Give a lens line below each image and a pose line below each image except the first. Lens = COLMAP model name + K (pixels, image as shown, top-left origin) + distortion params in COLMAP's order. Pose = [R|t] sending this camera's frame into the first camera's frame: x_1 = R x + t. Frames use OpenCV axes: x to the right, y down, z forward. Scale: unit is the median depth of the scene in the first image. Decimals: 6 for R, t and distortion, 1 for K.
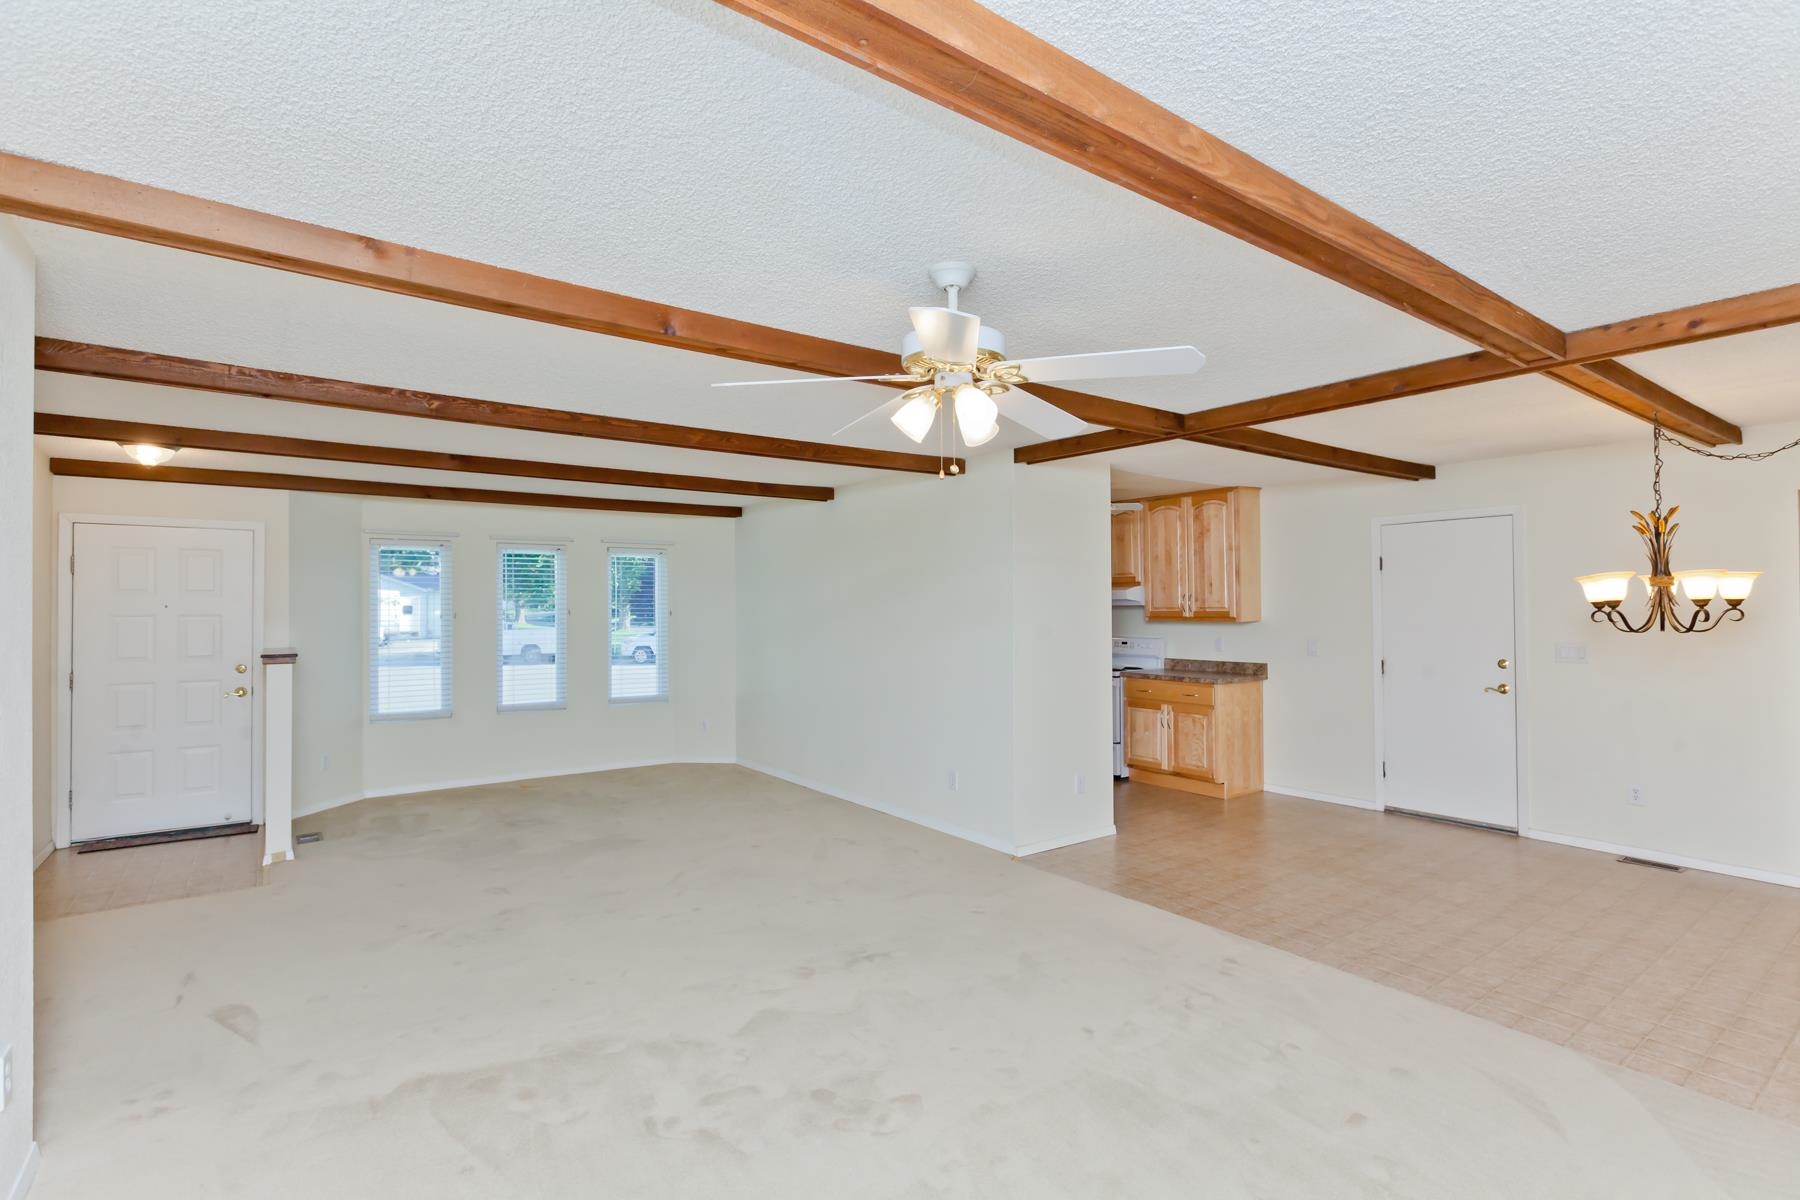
lens RADIAL K [[852.7, 0, 900.0], [0, 852.7, 595.6], [0, 0, 1]] dist [0.003744, -0.000119]
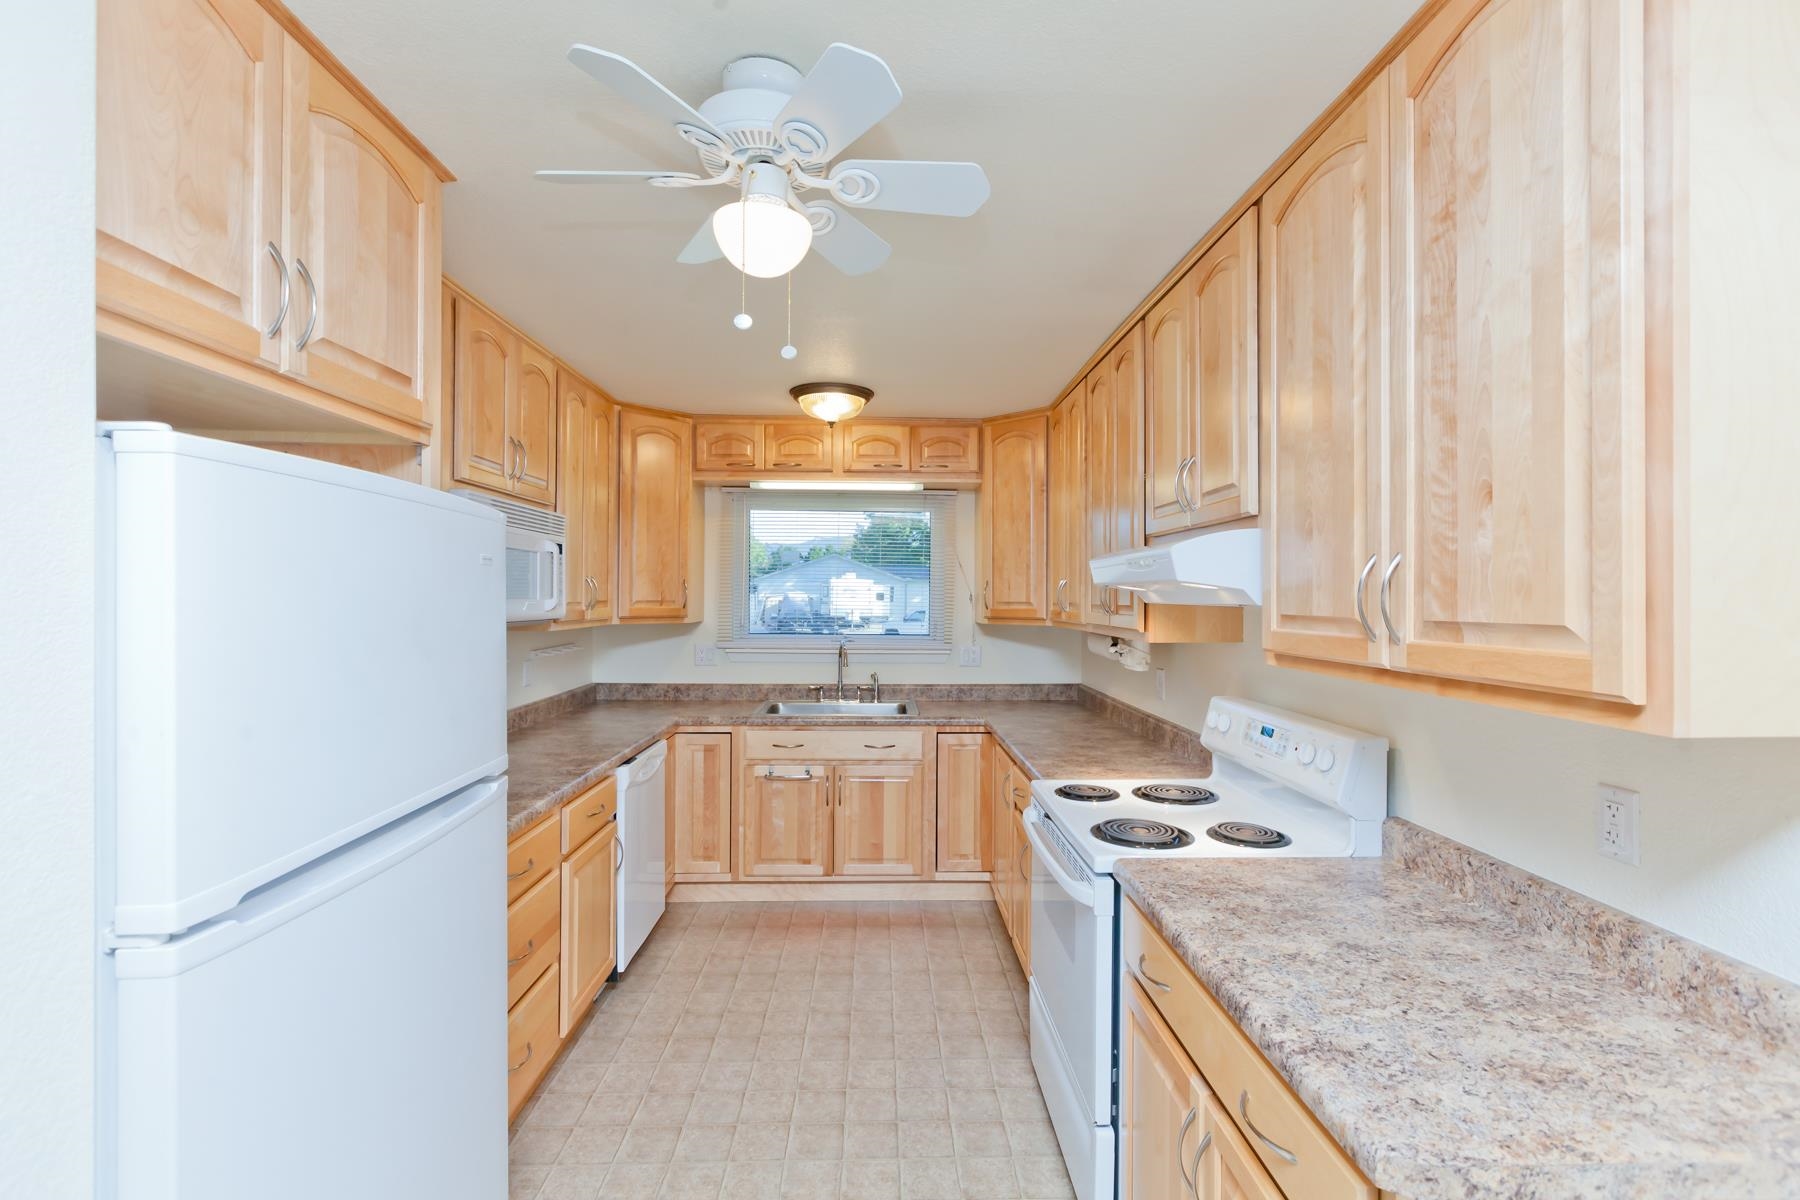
lens RADIAL K [[798.4, 0, 911.3], [0, 798.4, 599.4], [0, 0, 1]] dist [-0.001367, 0.000310]
pose [[0.834357, 0.009838, -0.551137, 0.393392], [0.000056, 0.999839, 0.017932, 0.007215], [0.551225, -0.014992, 0.834222, 0.882401]]
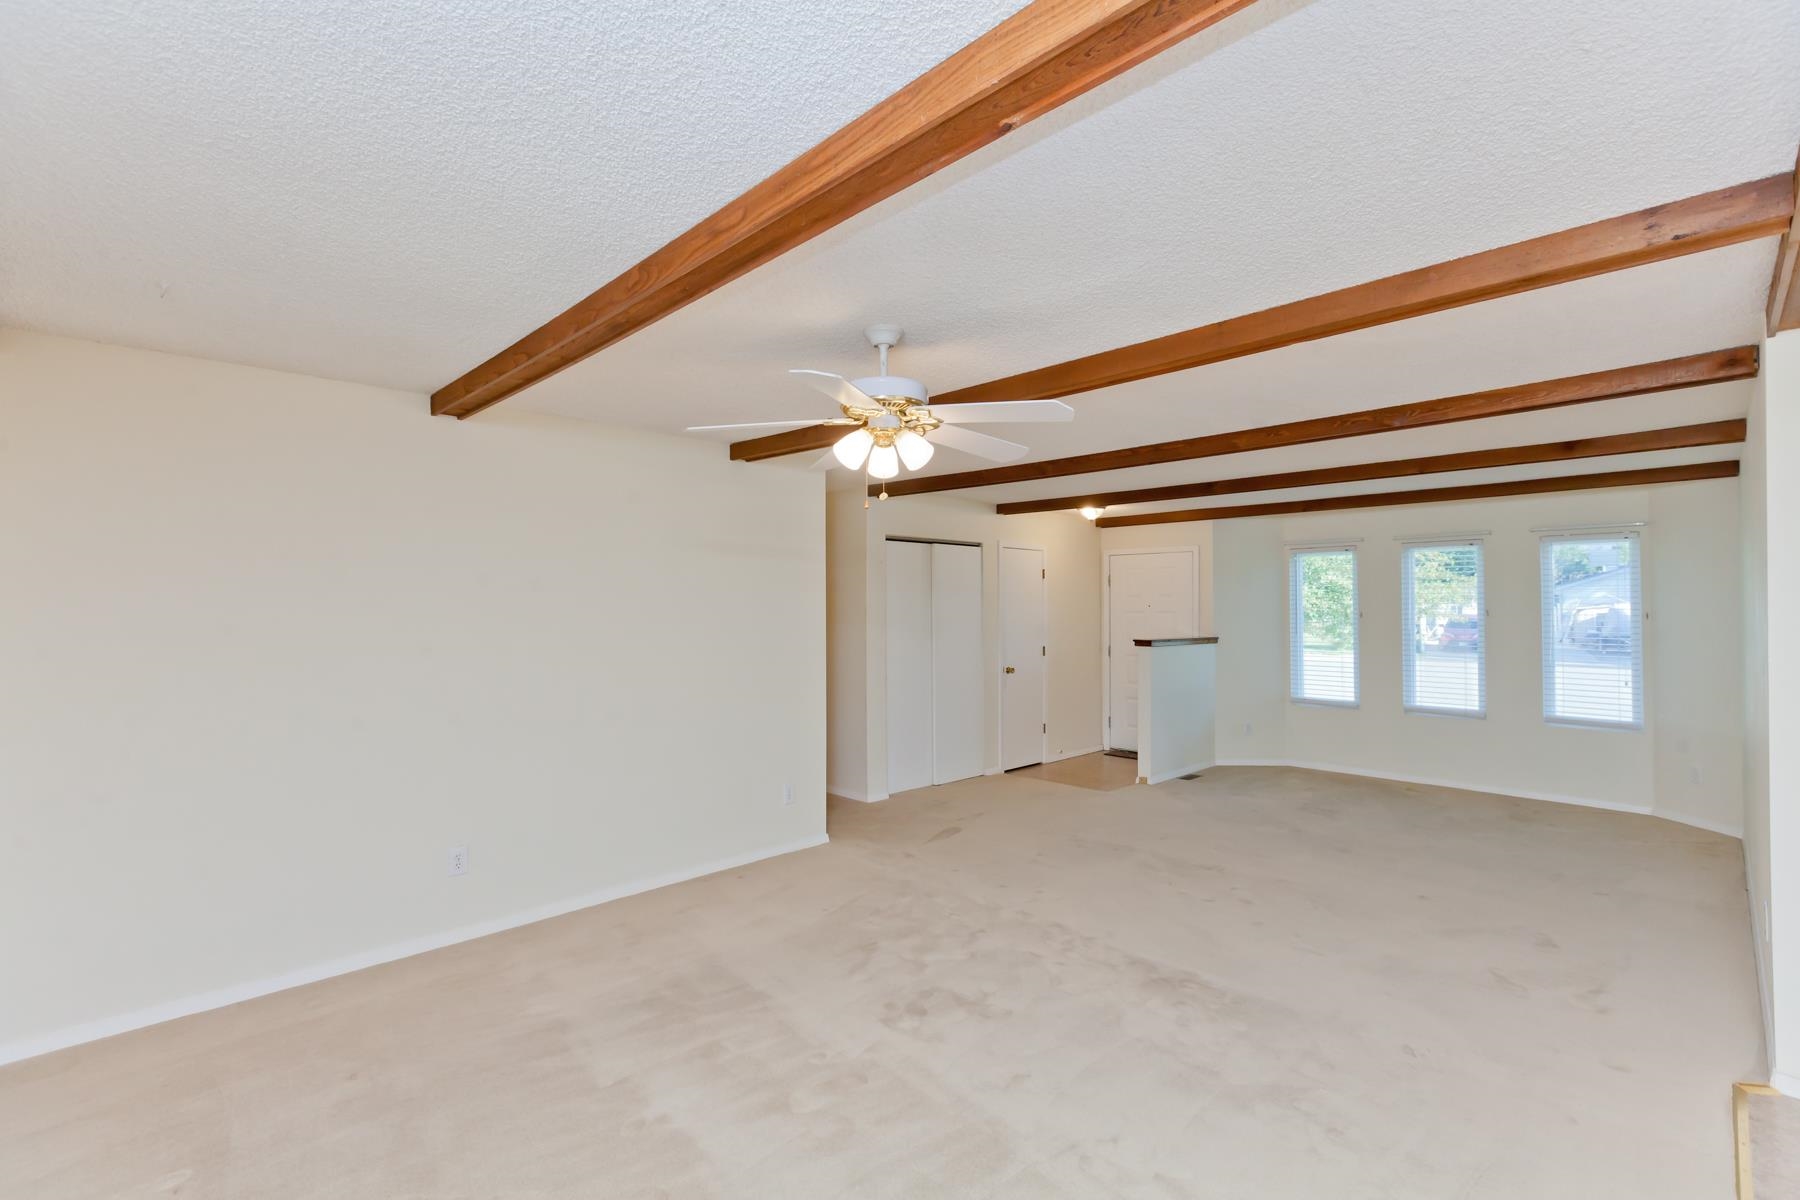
lens RADIAL K [[798.4, 0, 894.3], [0, 798.4, 594.4], [0, 0, 1]] dist [-0.001367, 0.000310]
pose [[0.138100, -0.013319, -0.990329, 0.444537], [0.013869, 0.999838, -0.011513, 0.001043], [0.990321, -0.012145, 0.138263, 0.326002]]
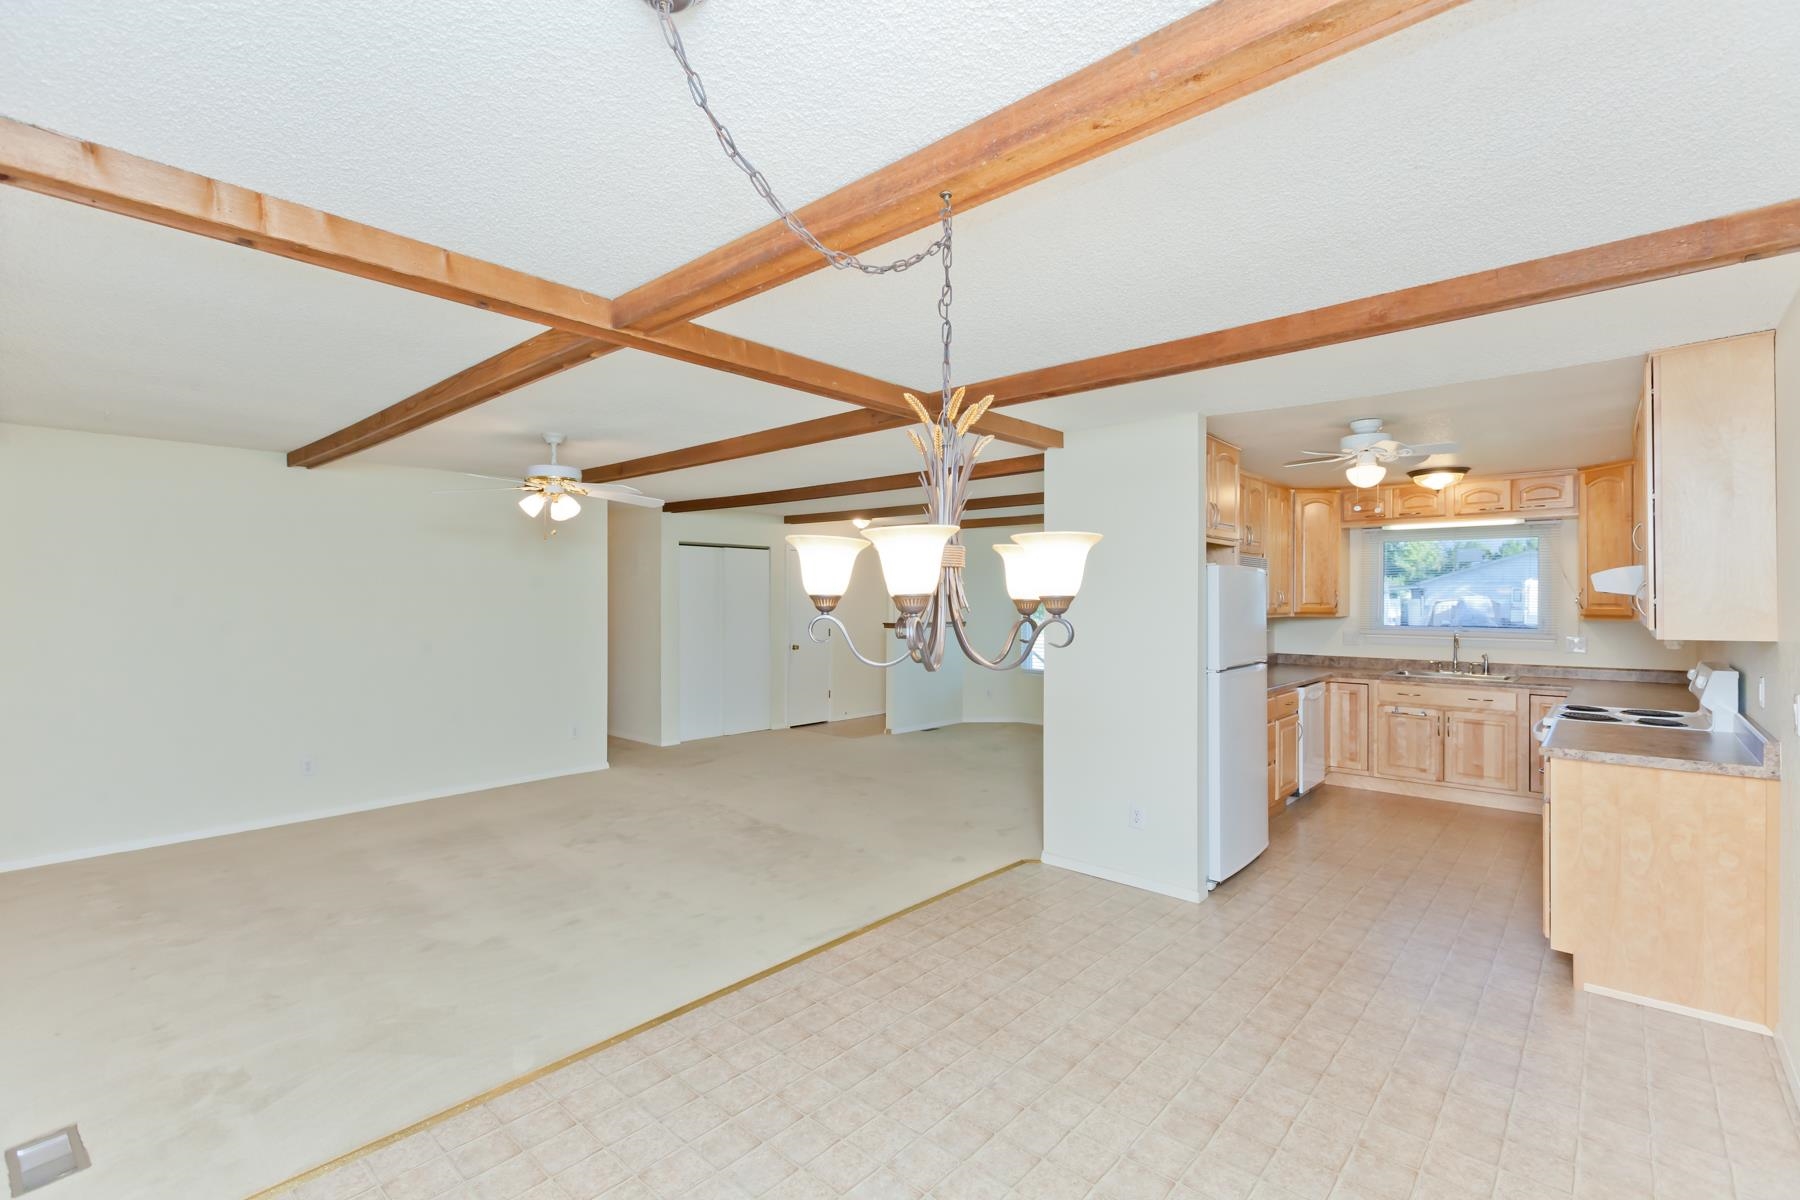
lens RADIAL K [[798.4, 0, 897.3], [0, 798.4, 595.5], [0, 0, 1]] dist [-0.001367, 0.000310]
pose [[0.206296, 0.000985, -0.978489, 0.797147], [0.009459, 0.999951, 0.003000, 0.002155], [0.978444, -0.009874, 0.206277, 0.534509]]
